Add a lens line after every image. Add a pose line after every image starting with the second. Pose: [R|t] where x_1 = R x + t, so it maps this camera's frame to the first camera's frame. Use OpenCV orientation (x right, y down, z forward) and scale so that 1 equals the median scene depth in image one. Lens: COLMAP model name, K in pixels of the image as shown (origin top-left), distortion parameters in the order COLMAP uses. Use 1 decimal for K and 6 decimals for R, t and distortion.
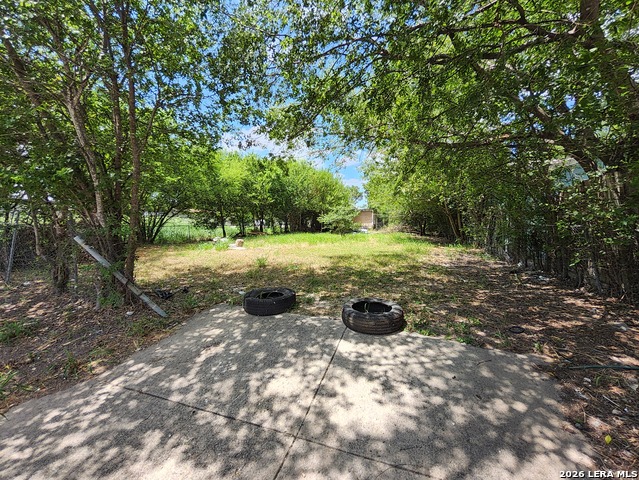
lens RADIAL K [[250.3, 0, 321.6], [0, 250.3, 239.6], [0, 0, 1]] dist [0.001389, -0.002933]
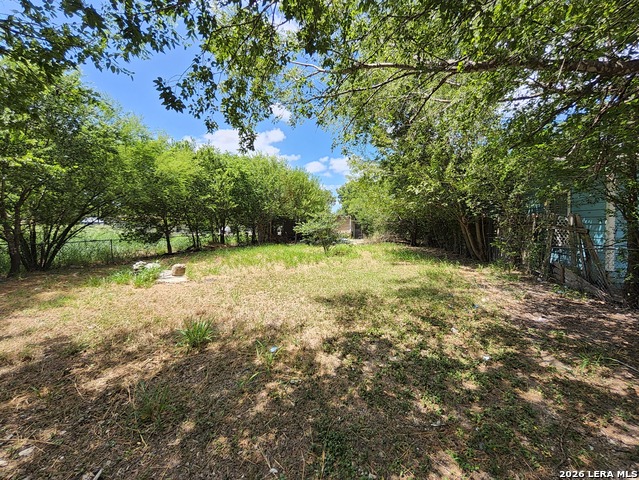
lens RADIAL K [[250.3, 0, 317.0], [0, 250.3, 239.4], [0, 0, 1]] dist [0.001389, -0.002933]
pose [[0.994308, -0.010378, 0.106037, -0.022700], [0.012617, 0.999711, -0.020463, -0.026227], [-0.105794, 0.021684, 0.994152, 0.178719]]
